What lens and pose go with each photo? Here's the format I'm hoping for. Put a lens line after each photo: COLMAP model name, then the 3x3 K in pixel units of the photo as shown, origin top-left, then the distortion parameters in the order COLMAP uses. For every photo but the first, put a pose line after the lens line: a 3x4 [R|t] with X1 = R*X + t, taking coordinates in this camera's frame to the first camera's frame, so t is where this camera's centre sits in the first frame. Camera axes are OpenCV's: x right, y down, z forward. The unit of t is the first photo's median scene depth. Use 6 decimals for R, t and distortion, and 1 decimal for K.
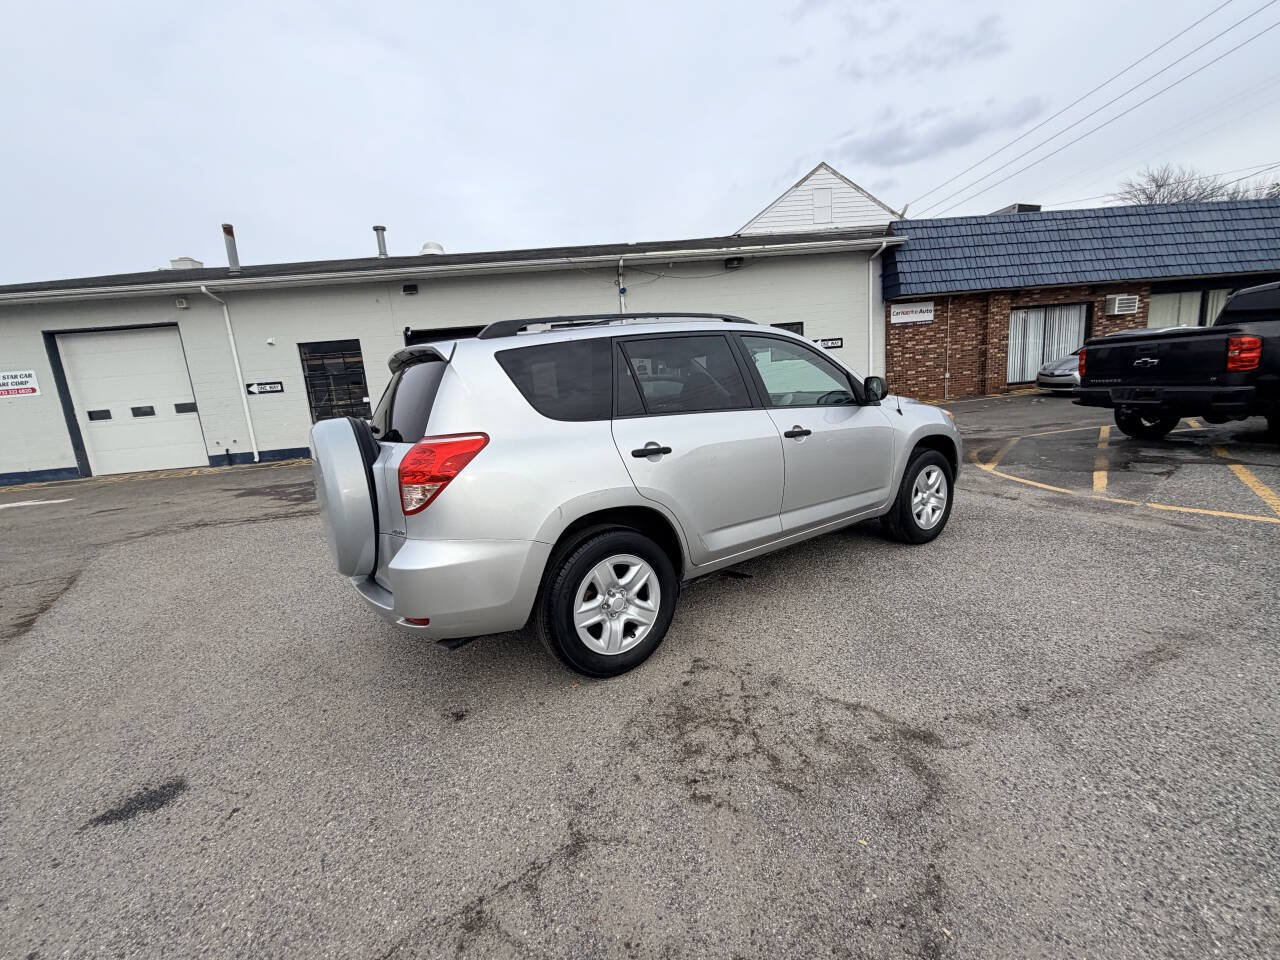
lens RADIAL K [[546.4, 0, 641.8], [0, 546.4, 483.1], [0, 0, 1]] dist [0.001214, -0.000530]
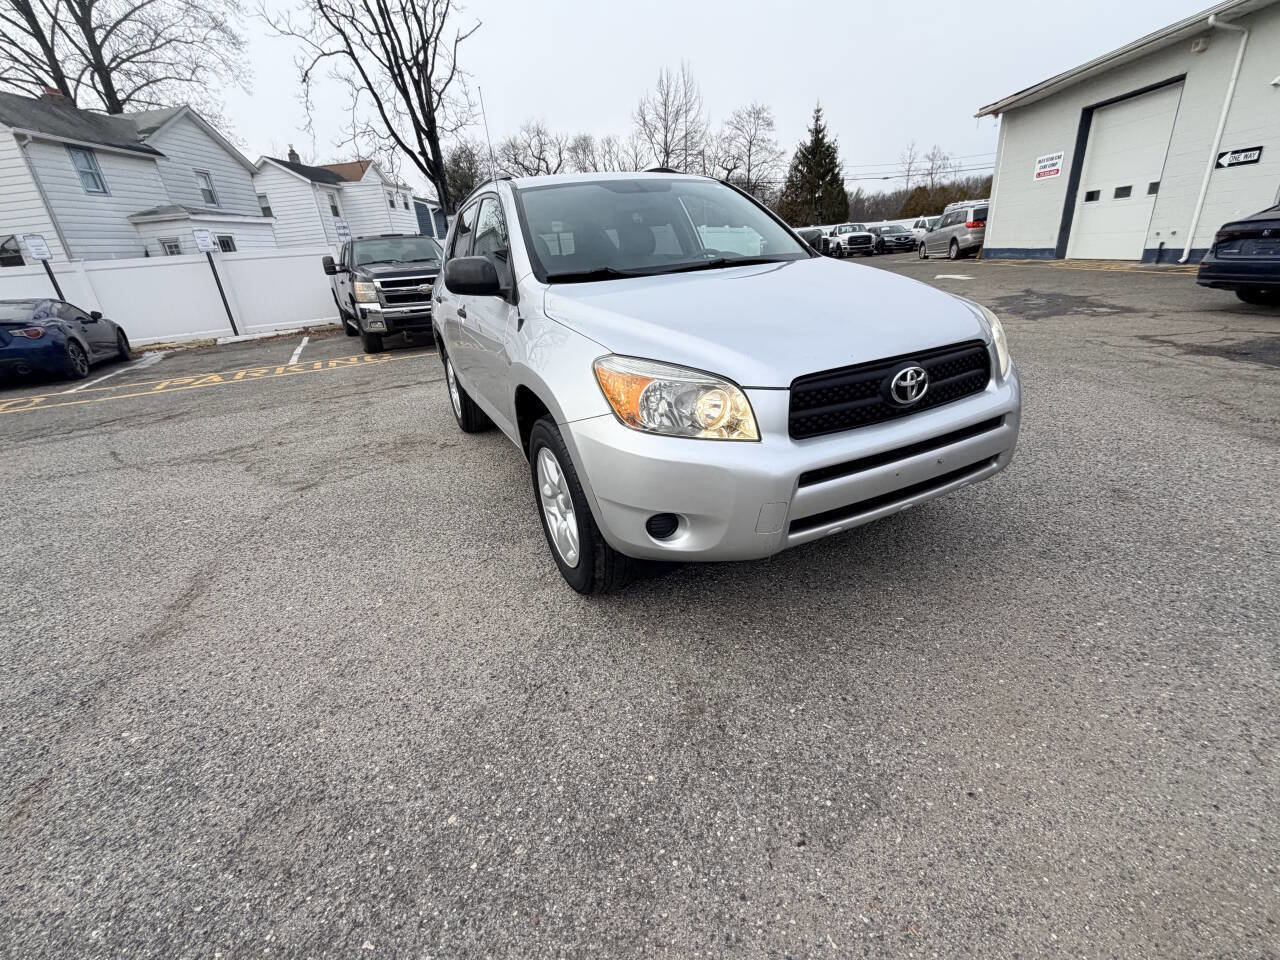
lens RADIAL K [[547.0, 0, 641.7], [0, 547.0, 483.0], [0, 0, 1]] dist [-0.000167, -0.000327]
pose [[-0.133122, 0.469358, -0.872916, 0.525752], [-0.091822, 0.871126, 0.482399, -0.139114], [0.986837, 0.144371, -0.072869, 0.608179]]
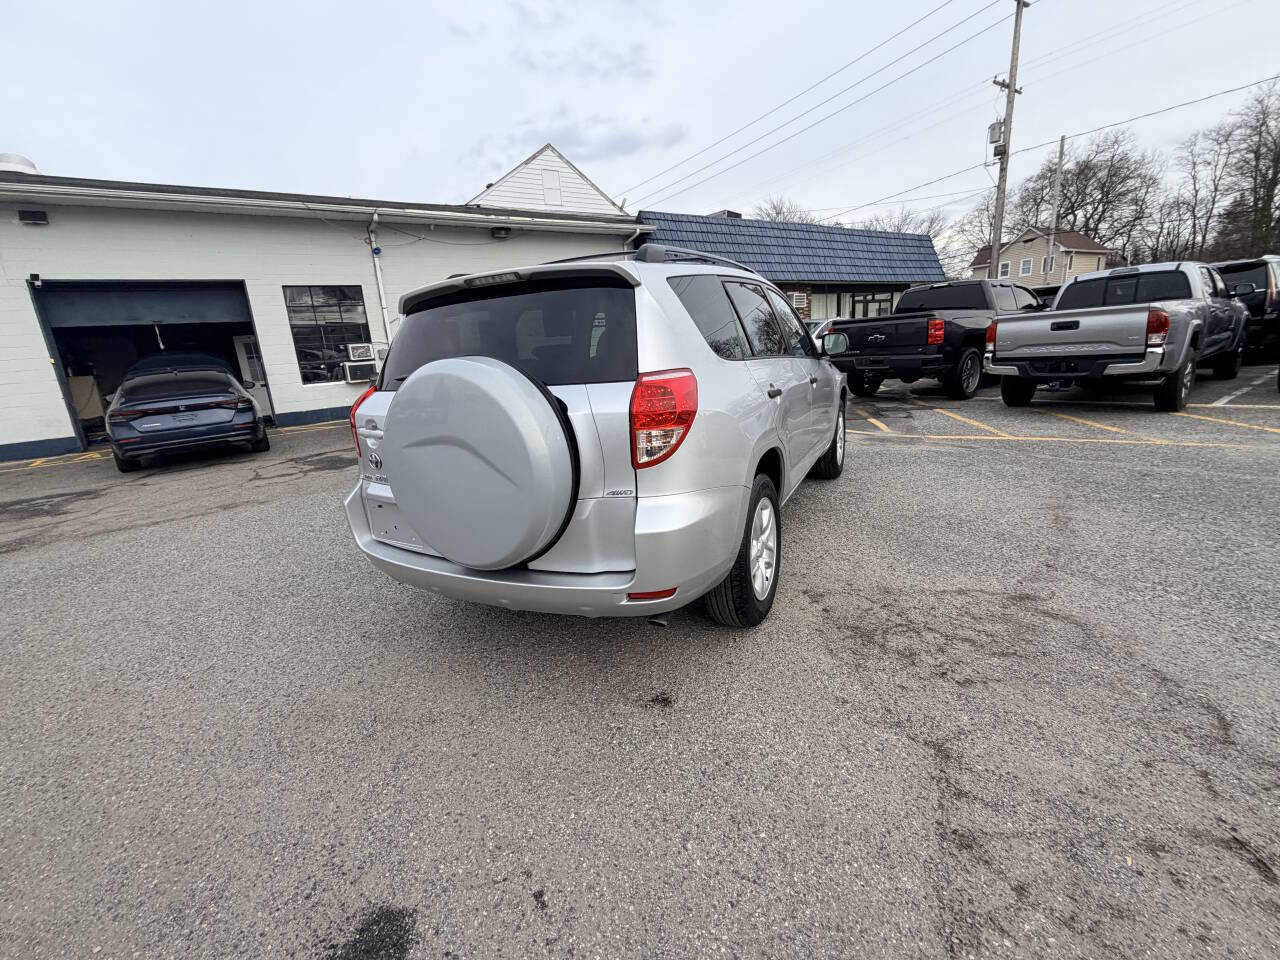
lens RADIAL K [[547.0, 0, 642.4], [0, 547.0, 482.2], [0, 0, 1]] dist [-0.000167, -0.000327]
pose [[0.870042, -0.104934, 0.481681, -0.243140], [0.091959, 0.994479, 0.050544, 0.011297], [-0.484325, 0.000320, 0.874888, 0.083355]]
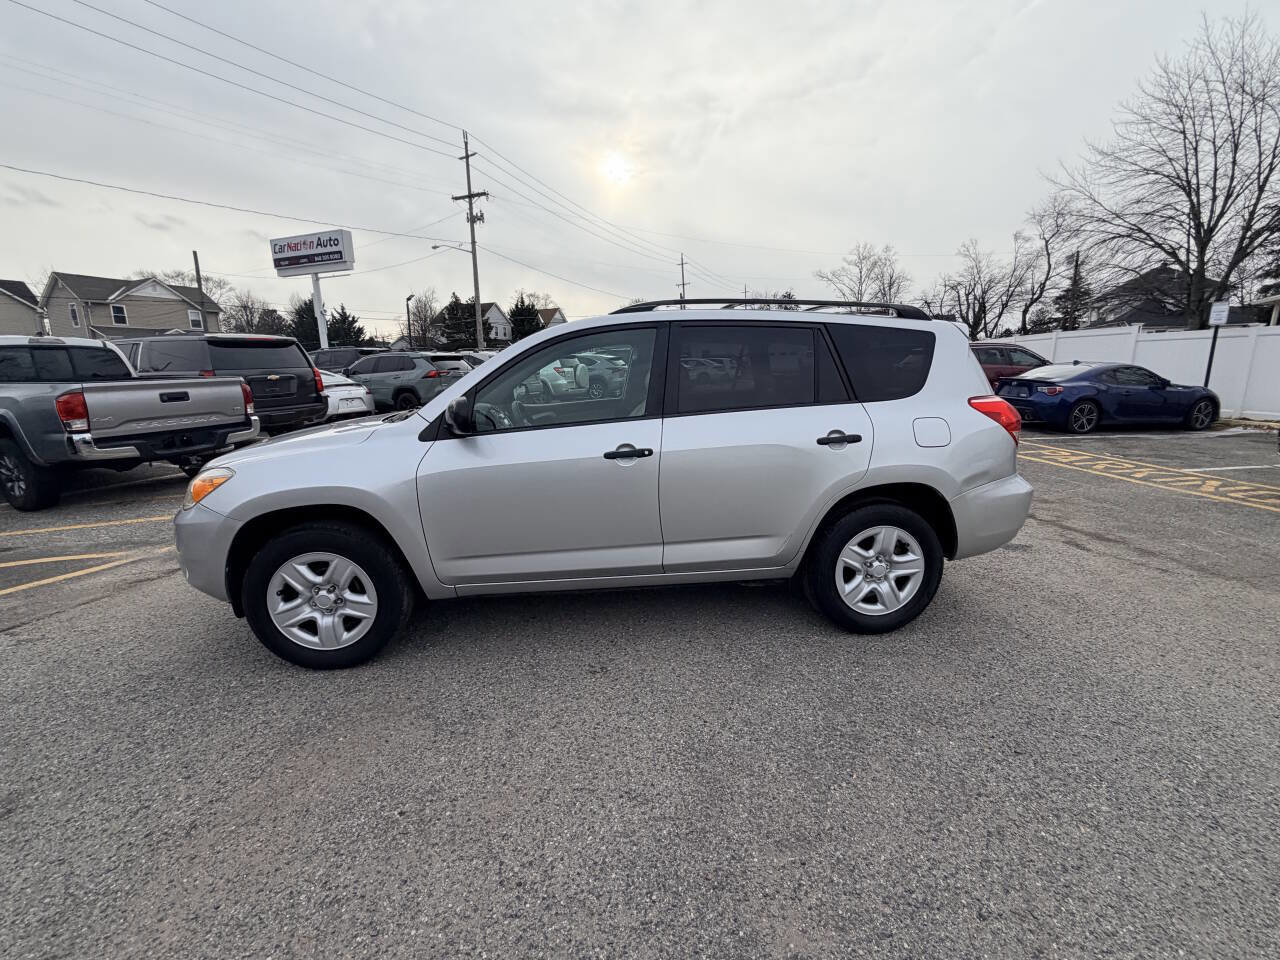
lens RADIAL K [[547.0, 0, 642.2], [0, 547.0, 482.8], [0, 0, 1]] dist [-0.000167, -0.000327]
pose [[-0.877694, -0.007465, 0.479163, -0.183427], [0.170069, 0.929944, 0.326007, -0.157462], [-0.448028, 0.367625, -0.814937, 0.904250]]
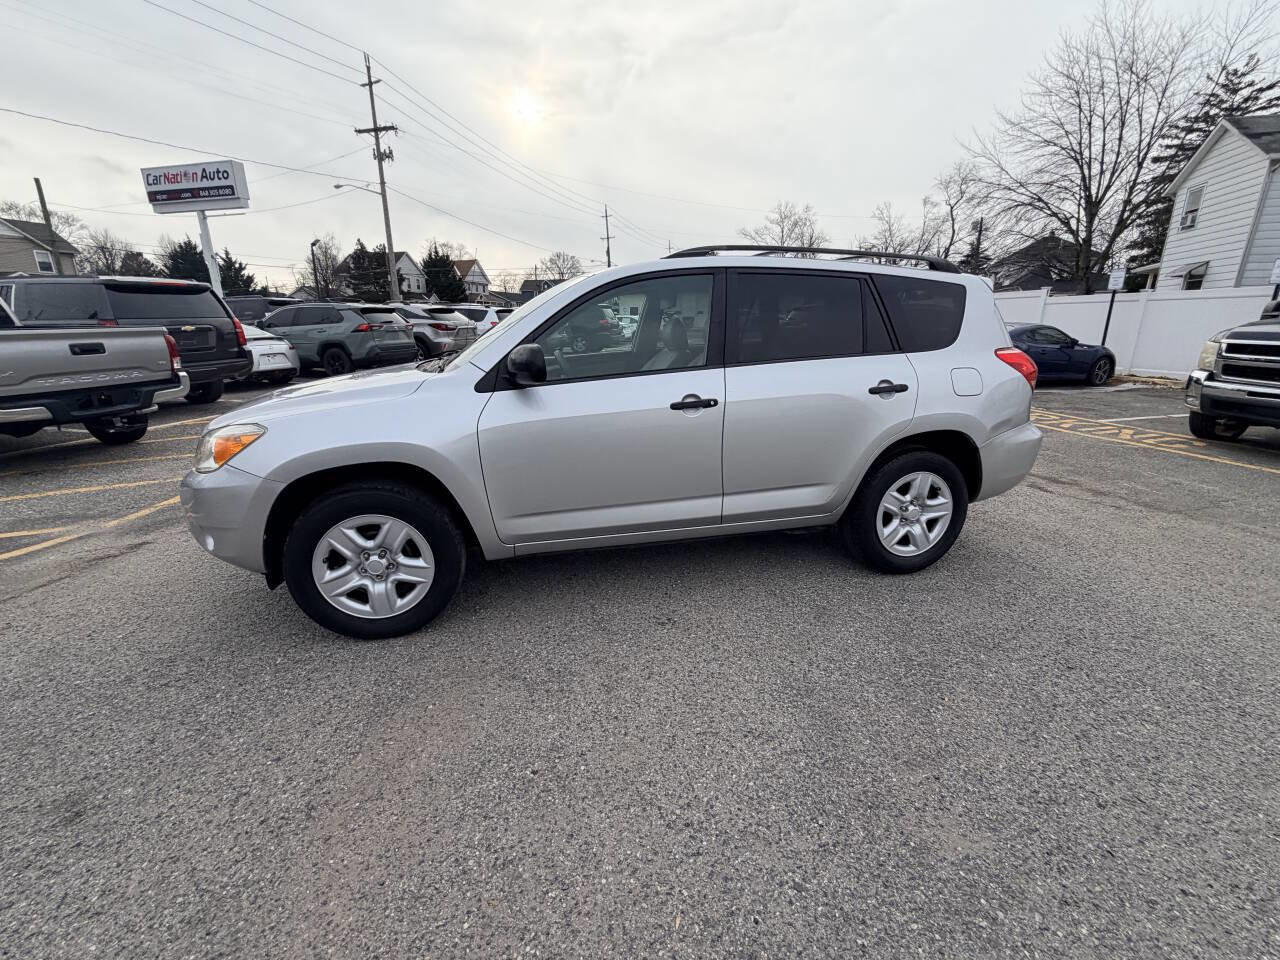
lens RADIAL K [[547.0, 0, 641.7], [0, 547.0, 483.4], [0, 0, 1]] dist [-0.000167, -0.000327]
pose [[-0.934684, -0.017437, 0.355051, -0.101822], [0.140541, 0.899295, 0.414145, -0.164438], [-0.326517, 0.436994, -0.838106, 0.936478]]
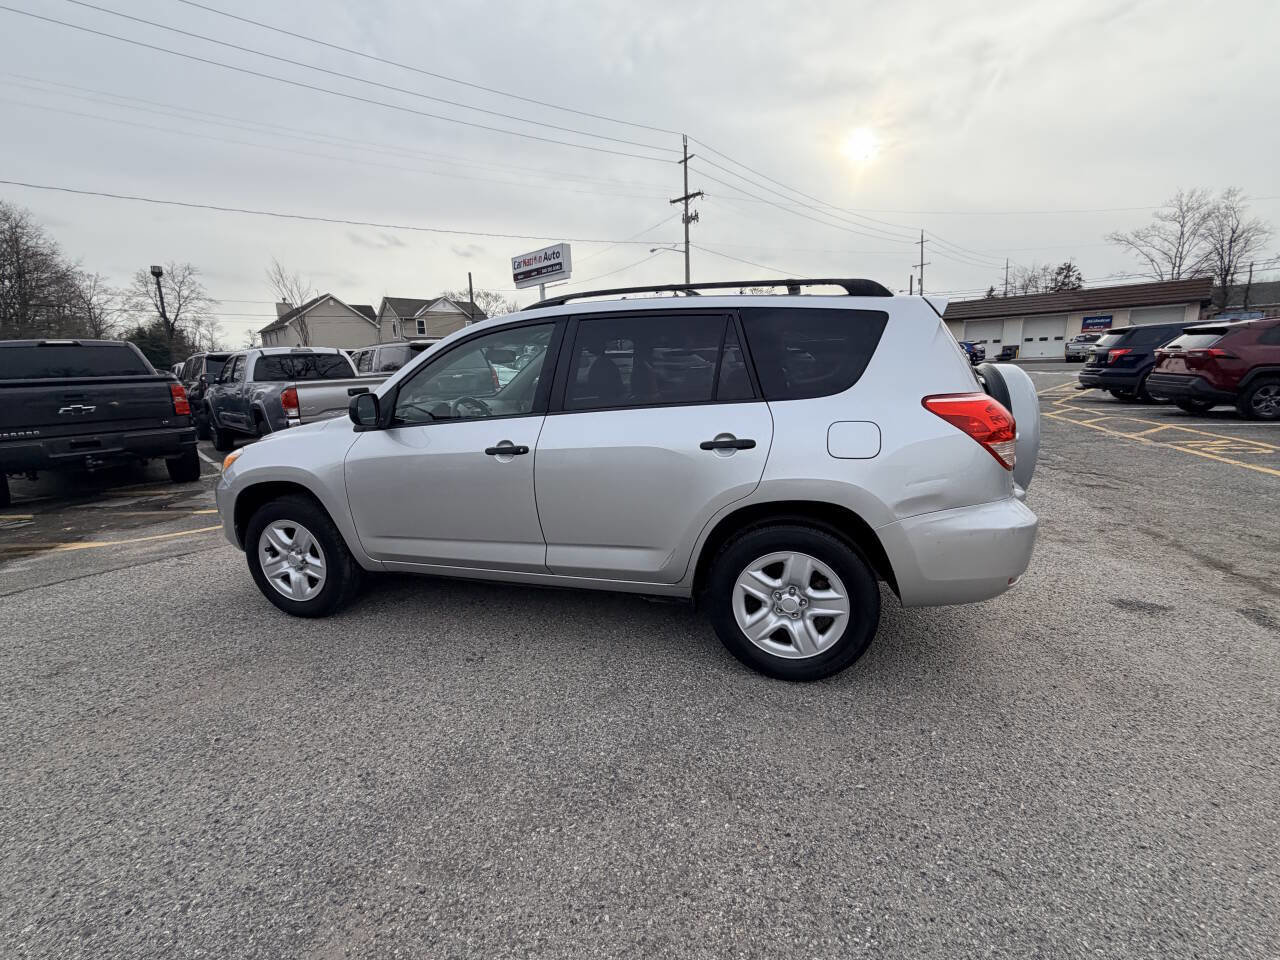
lens RADIAL K [[547.0, 0, 641.4], [0, 547.0, 482.7], [0, 0, 1]] dist [-0.000167, -0.000327]
pose [[-0.625487, -0.062754, 0.777707, -0.332662], [0.224603, 0.940086, 0.256498, -0.114399], [-0.747208, 0.335112, -0.573917, 0.763442]]
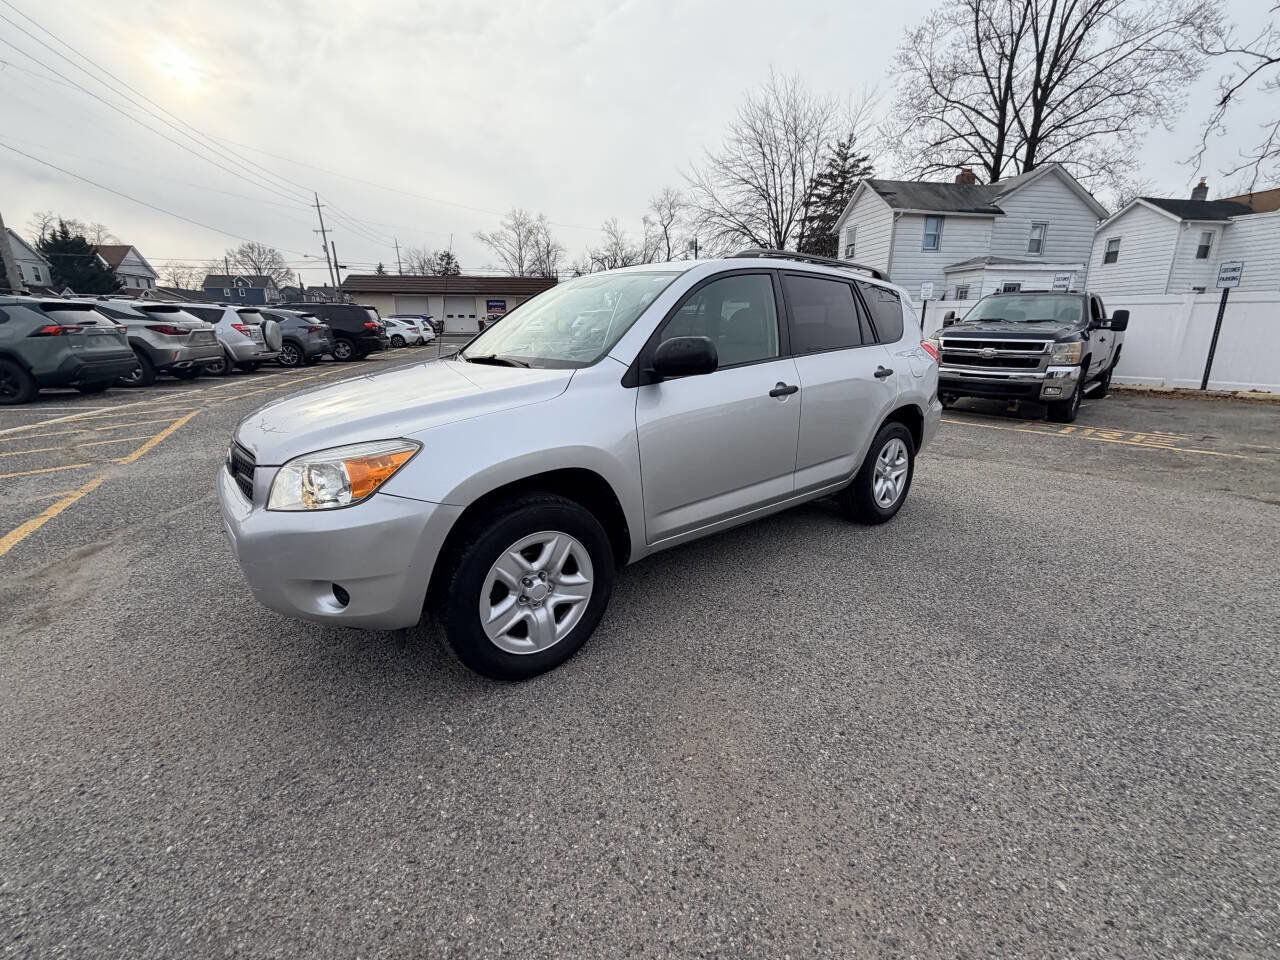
lens RADIAL K [[547.0, 0, 641.7], [0, 547.0, 481.6], [0, 0, 1]] dist [-0.000167, -0.000327]
pose [[-0.991895, 0.104165, -0.072758, 0.117208], [0.060805, 0.891952, 0.448024, -0.181871], [0.111565, 0.439968, -0.891056, 0.969929]]
